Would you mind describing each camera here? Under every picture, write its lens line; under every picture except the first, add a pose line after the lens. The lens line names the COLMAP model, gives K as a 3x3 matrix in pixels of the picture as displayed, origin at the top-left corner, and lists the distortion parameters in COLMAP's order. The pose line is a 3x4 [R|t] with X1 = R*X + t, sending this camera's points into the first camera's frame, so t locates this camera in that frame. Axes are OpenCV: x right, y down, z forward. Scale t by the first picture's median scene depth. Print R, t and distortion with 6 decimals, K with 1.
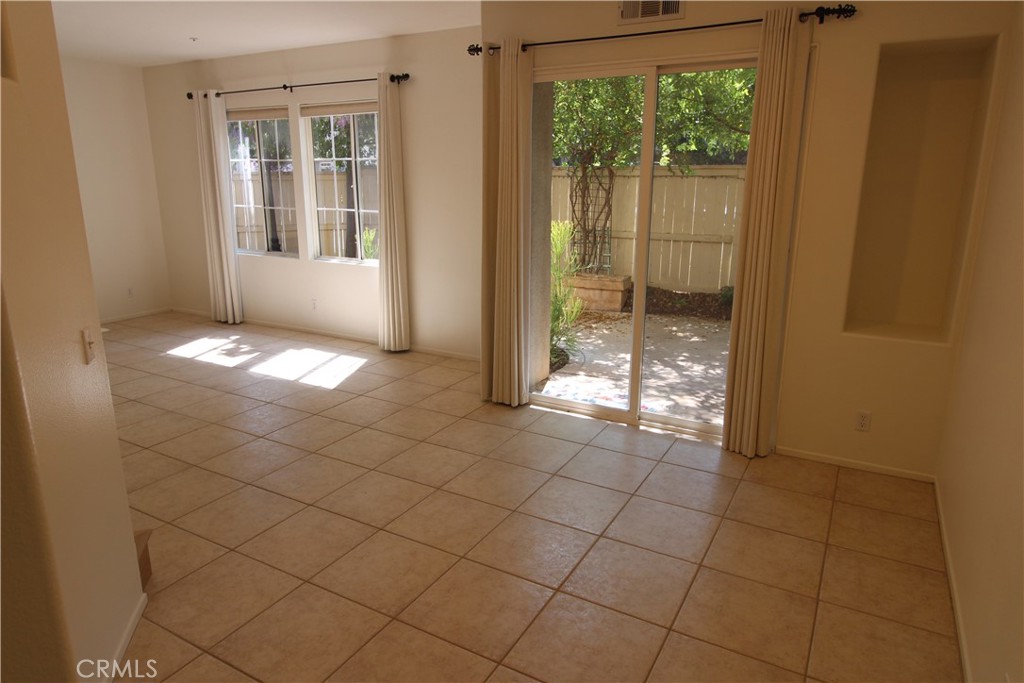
lens RADIAL K [[648.5, 0, 513.6], [0, 648.5, 334.8], [0, 0, 1]] dist [0.003721, -0.006138]
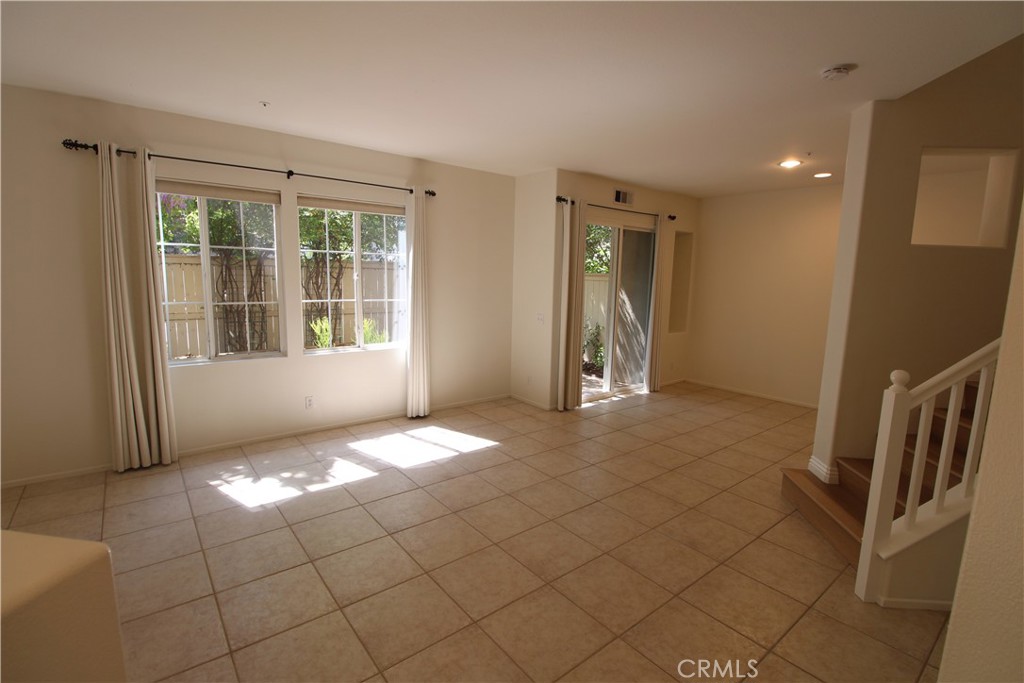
lens RADIAL K [[478.0, 0, 514.4], [0, 478.0, 338.4], [0, 0, 1]] dist [-0.005940, -0.008592]
pose [[0.364313, -0.120821, 0.923406, -0.883823], [0.198091, 0.978911, 0.049931, -0.119907], [-0.909965, 0.164728, 0.380563, 0.482990]]
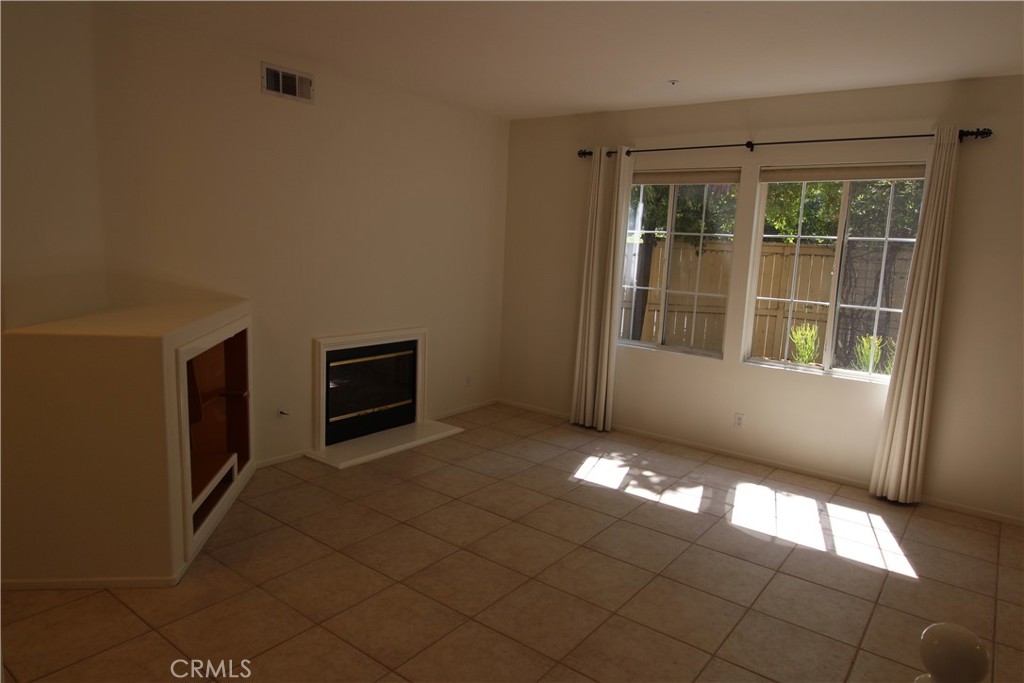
lens RADIAL K [[648.5, 0, 506.8], [0, 648.5, 342.7], [0, 0, 1]] dist [0.003721, -0.006138]
pose [[0.989262, 0.060799, -0.132904, -0.516868], [-0.071899, 0.994168, -0.080383, -0.059982], [0.127241, 0.089075, 0.987864, 0.209504]]
